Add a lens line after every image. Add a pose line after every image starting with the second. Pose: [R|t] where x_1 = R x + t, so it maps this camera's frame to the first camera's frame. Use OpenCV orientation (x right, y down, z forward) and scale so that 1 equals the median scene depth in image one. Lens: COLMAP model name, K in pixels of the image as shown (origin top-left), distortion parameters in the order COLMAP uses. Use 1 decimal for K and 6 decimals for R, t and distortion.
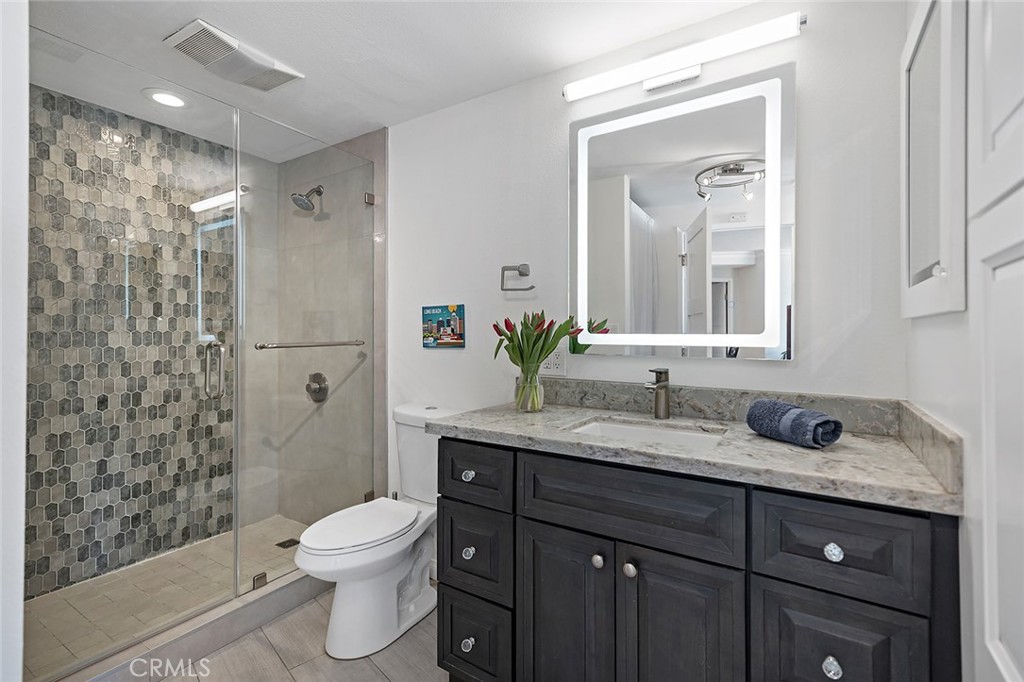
lens RADIAL K [[466.0, 0, 511.6], [0, 466.0, 332.3], [0, 0, 1]] dist [0.003618, 0.001010]
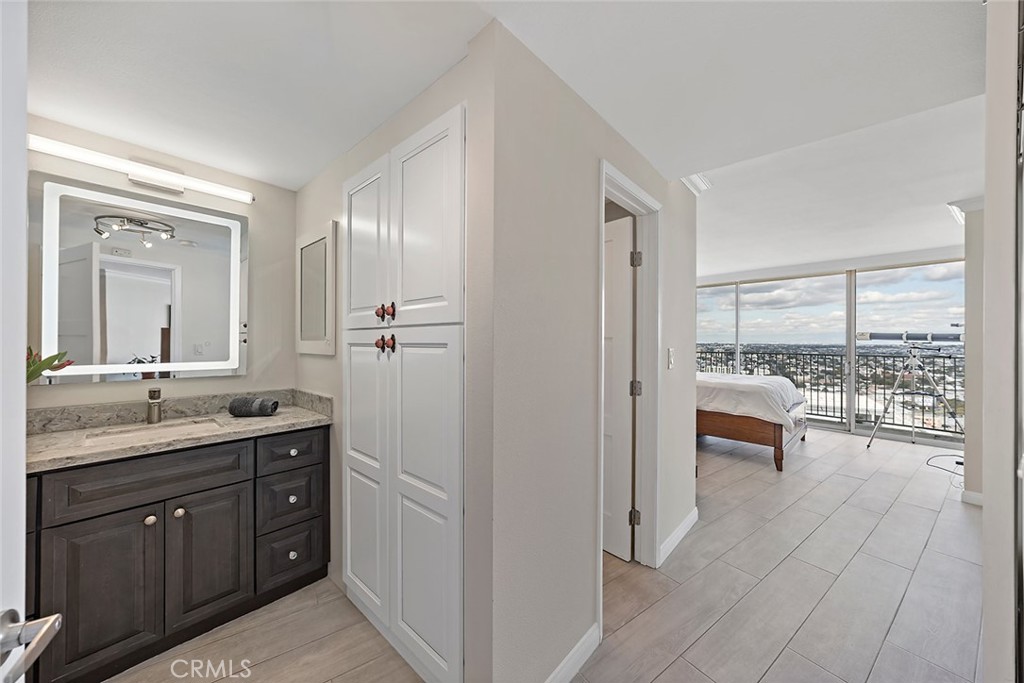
lens RADIAL K [[353.7, 0, 509.6], [0, 353.7, 340.9], [0, 0, 1]] dist [-0.001827, -0.000006]
pose [[0.158099, 0.001077, 0.987423, -0.766049], [-0.007701, 0.999970, 0.000143, -0.101753], [-0.987393, -0.007626, 0.158103, -0.332486]]
